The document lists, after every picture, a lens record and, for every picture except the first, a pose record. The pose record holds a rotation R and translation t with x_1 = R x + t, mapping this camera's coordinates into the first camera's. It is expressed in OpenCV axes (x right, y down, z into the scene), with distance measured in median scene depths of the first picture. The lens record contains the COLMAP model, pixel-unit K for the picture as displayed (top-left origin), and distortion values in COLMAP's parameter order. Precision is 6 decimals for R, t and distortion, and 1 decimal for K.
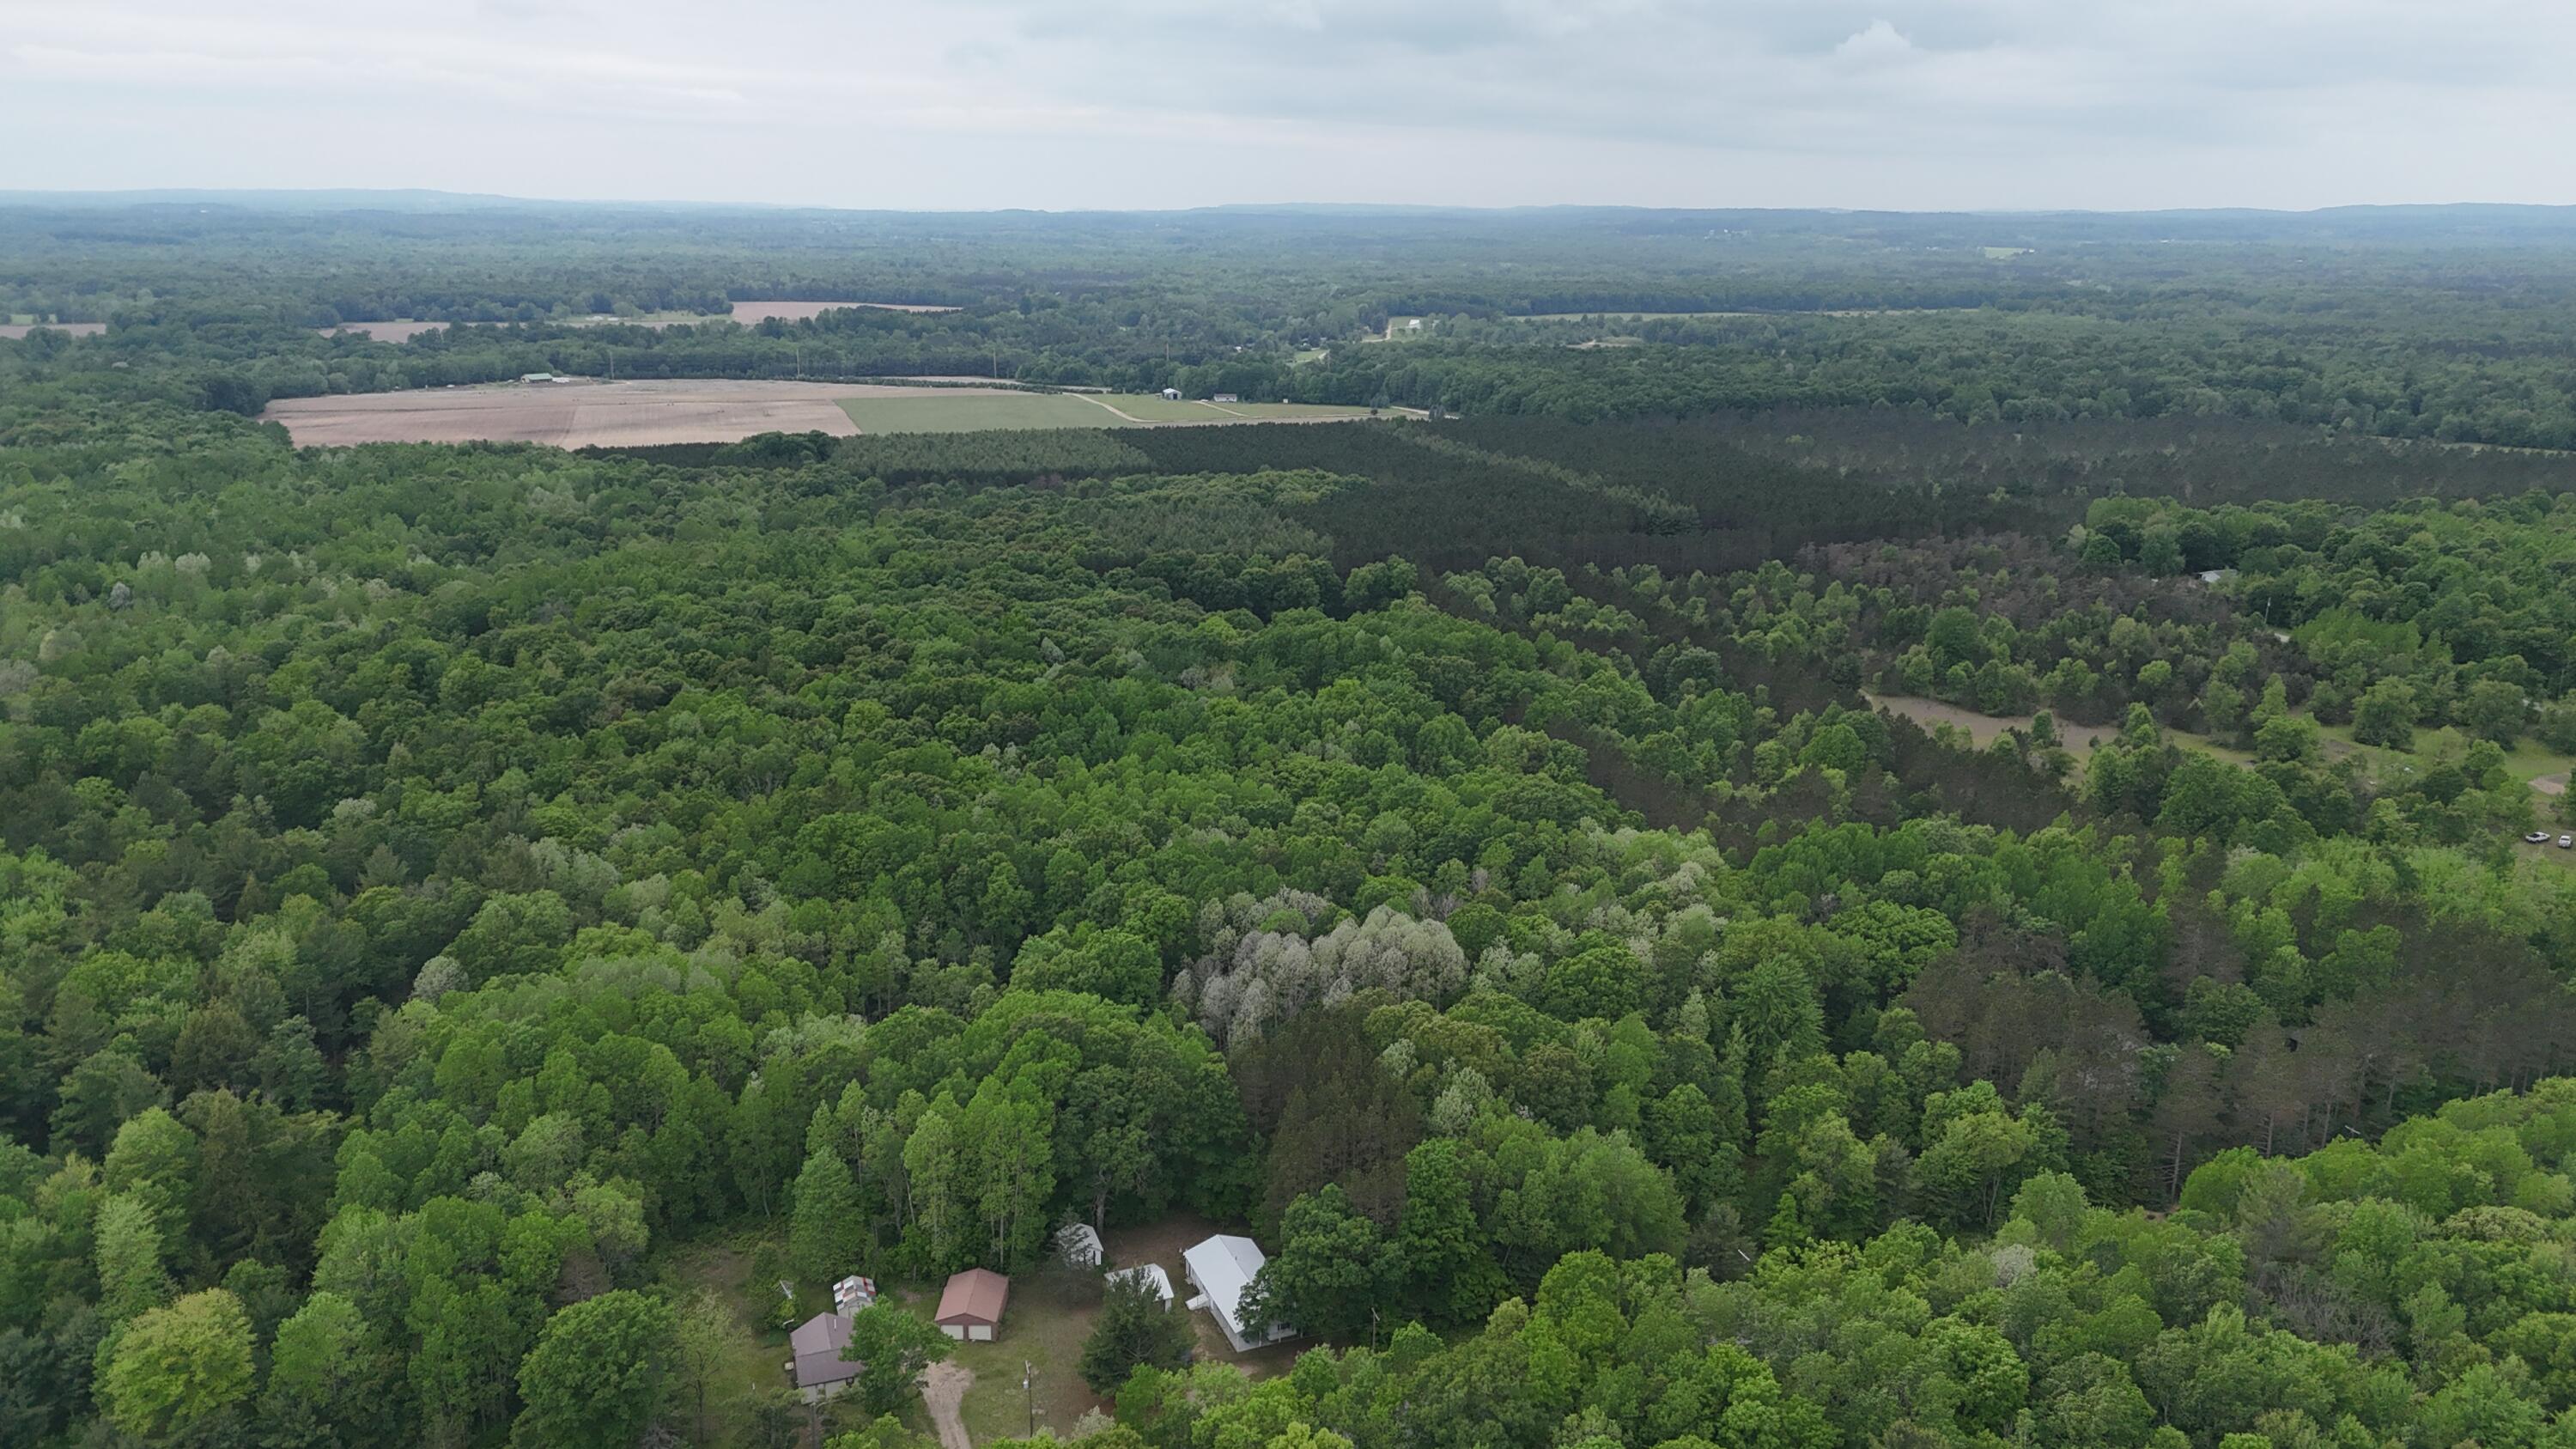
lens RADIAL K [[1892.5, 0, 1281.8], [0, 1892.5, 723.6], [0, 0, 1]] dist [0.072135, -0.054129]
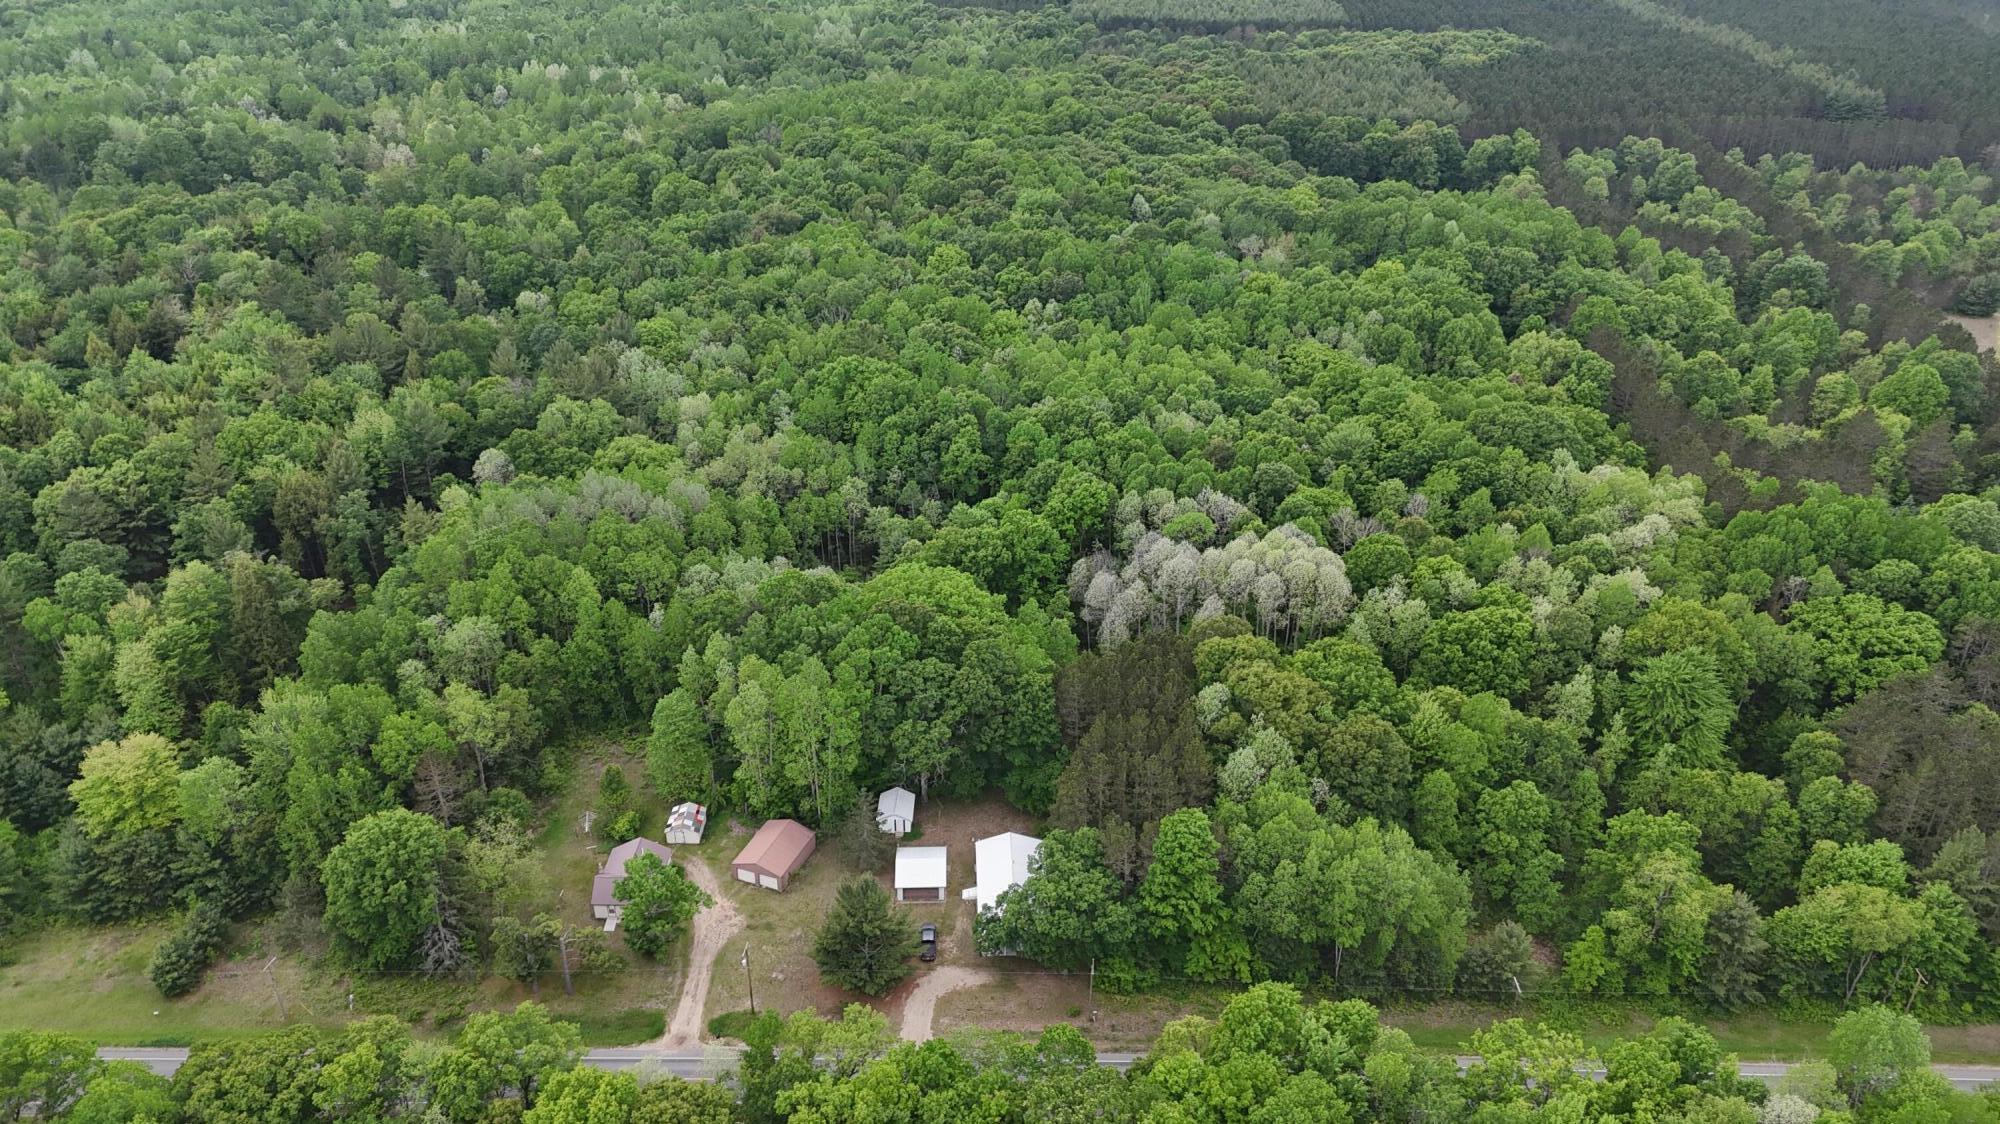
lens RADIAL K [[1469.1, 0, 991.8], [0, 1469.1, 566.2], [0, 0, 1]] dist [0.072135, -0.054129]
pose [[0.938087, 0.160762, -0.306835, 0.140727], [-0.086801, 0.966618, 0.241069, -0.054447], [0.335347, -0.199510, 0.920727, 0.207678]]
